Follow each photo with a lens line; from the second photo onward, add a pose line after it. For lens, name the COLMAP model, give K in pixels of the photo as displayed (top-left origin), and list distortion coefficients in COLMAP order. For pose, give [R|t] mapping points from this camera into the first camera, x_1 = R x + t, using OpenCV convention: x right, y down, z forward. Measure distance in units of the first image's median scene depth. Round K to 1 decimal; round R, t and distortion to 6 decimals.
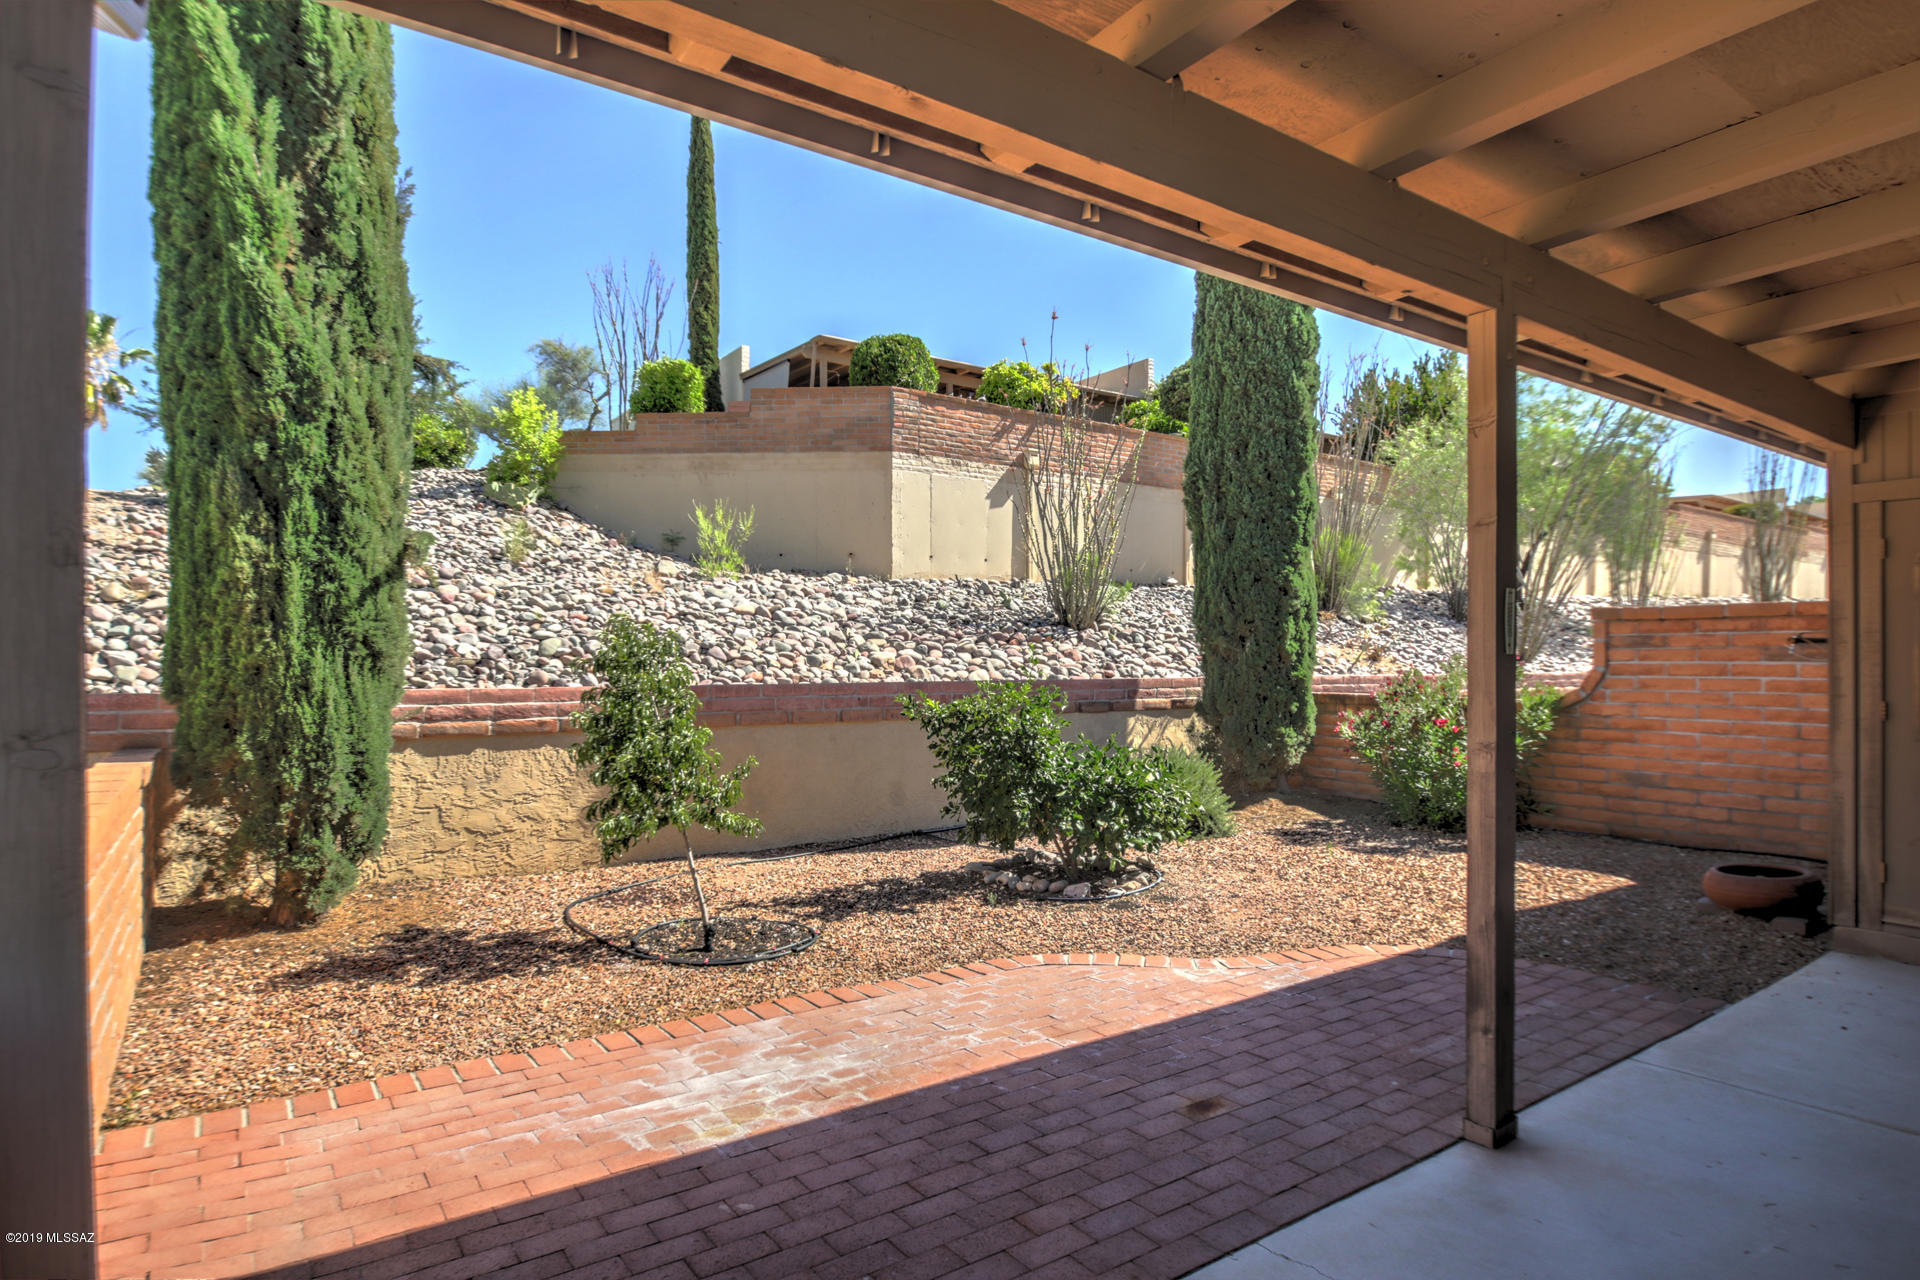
lens RADIAL K [[1047.3, 0, 962.2], [0, 1047.3, 660.0], [0, 0, 1]] dist [-0.004036, -0.013701]
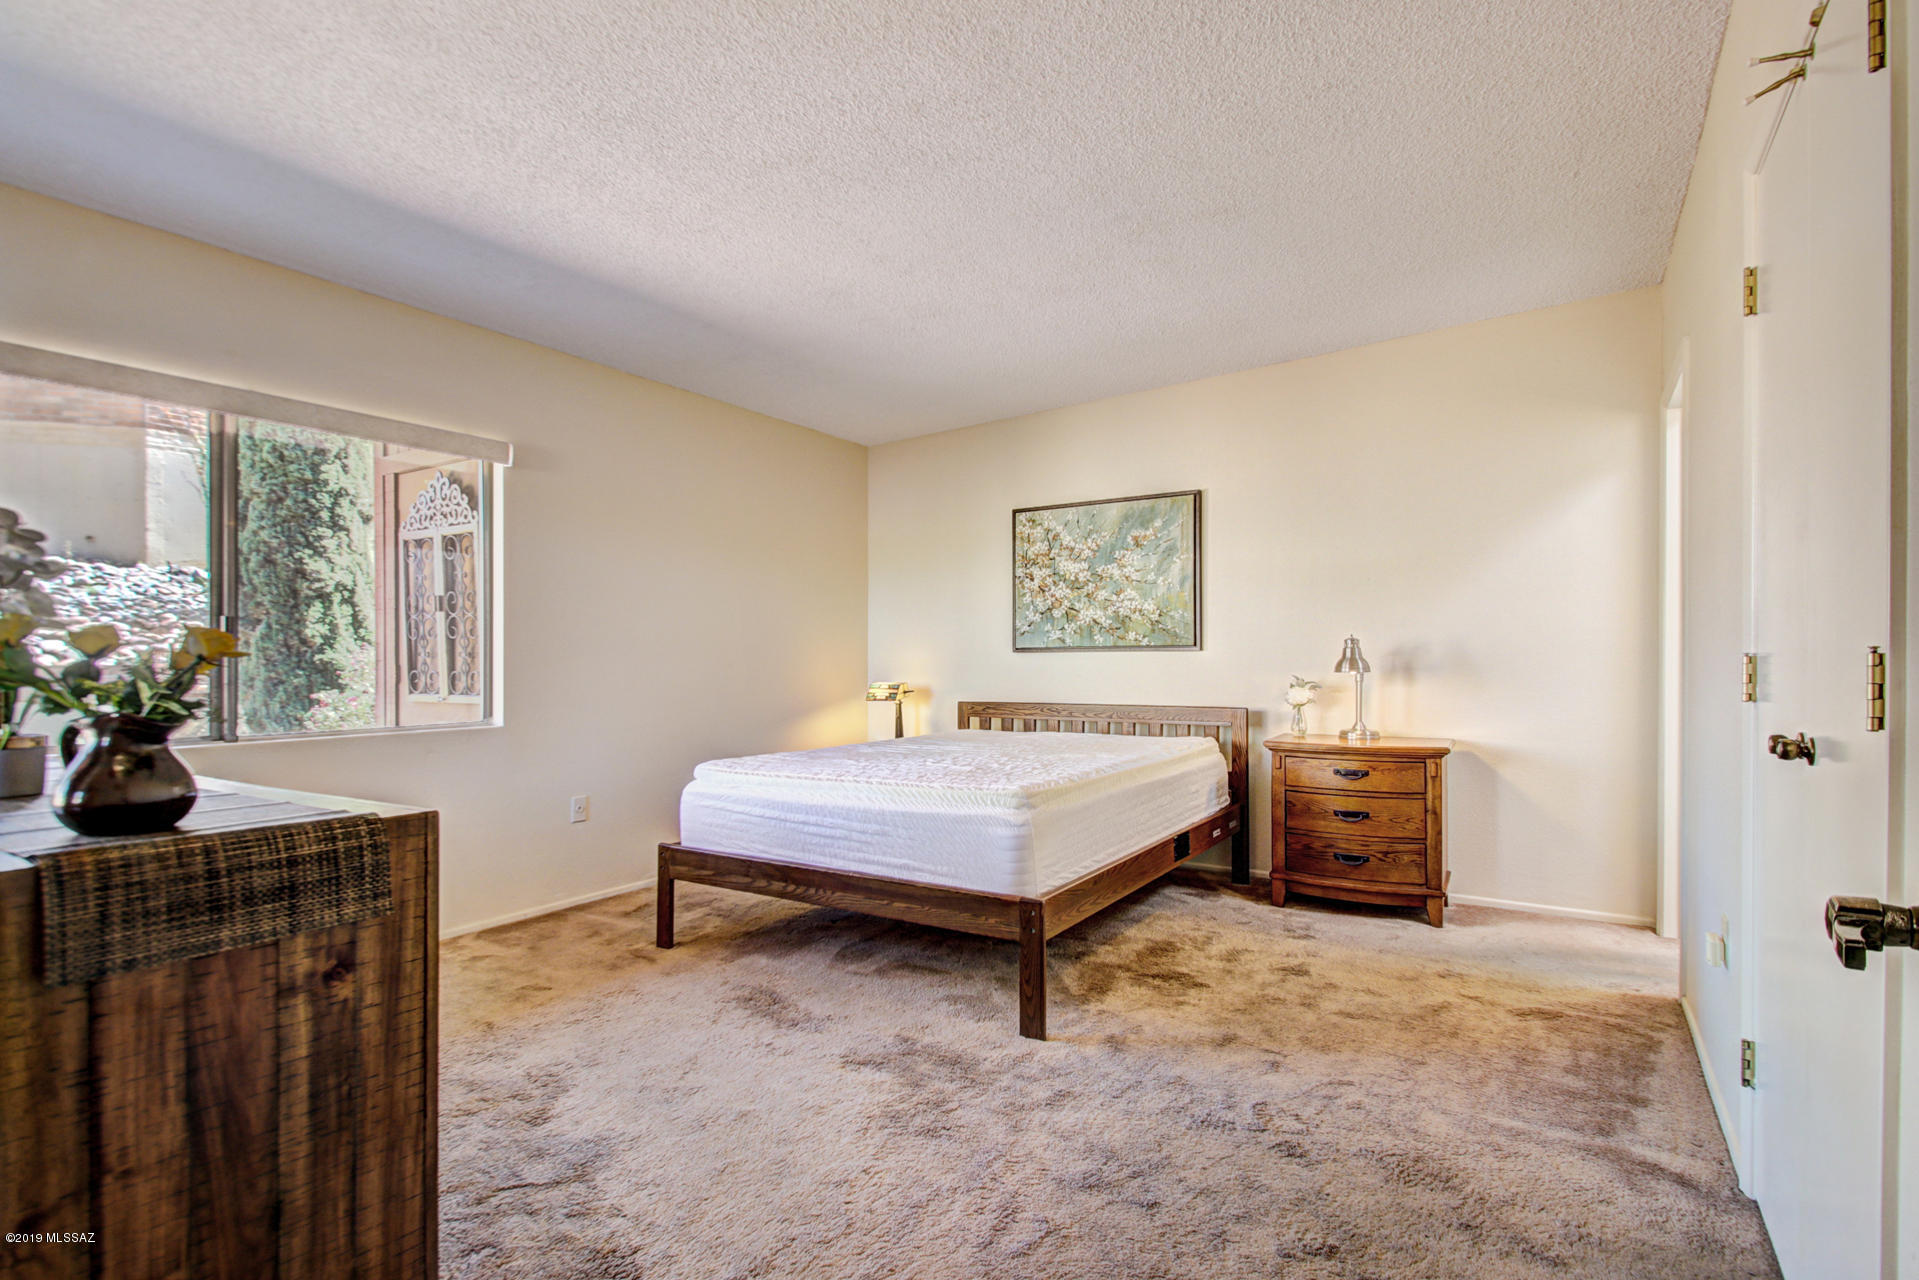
lens RADIAL K [[899.1, 0, 967.0], [0, 899.1, 658.7], [0, 0, 1]] dist [0.015383, -0.017306]
pose [[0.921180, -0.002122, 0.389131, 0.798377], [0.003322, 0.999992, -0.002411, 0.027464], [-0.389123, 0.003514, 0.921179, -0.057125]]
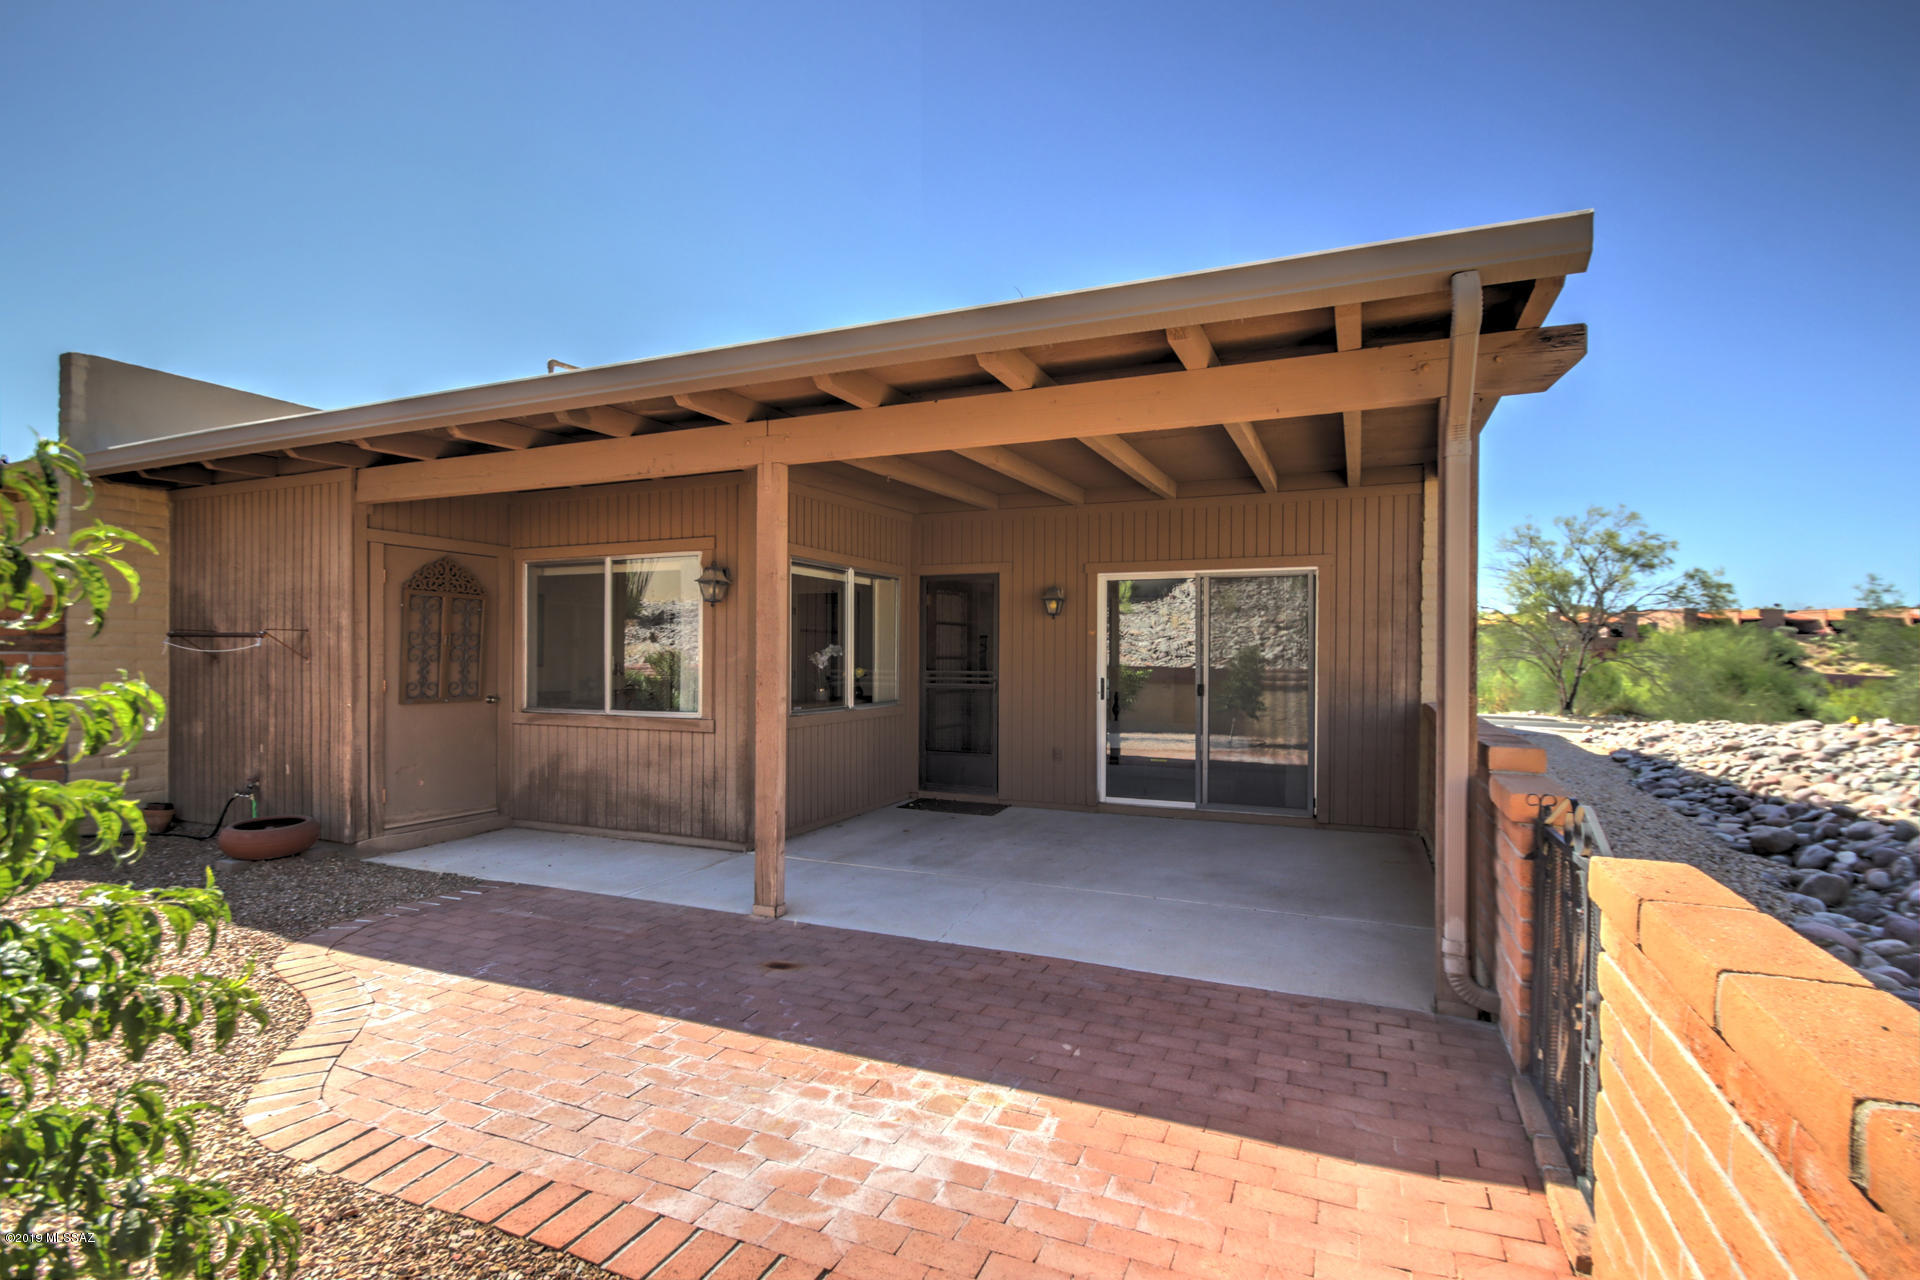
lens RADIAL K [[899.6, 0, 967.5], [0, 899.6, 658.7], [0, 0, 1]] dist [0.015383, -0.017306]
pose [[-0.519988, -0.004245, 0.854163, -0.478716], [-0.004870, 0.999986, 0.002005, 0.002711], [-0.854160, -0.003117, -0.520002, 0.717772]]
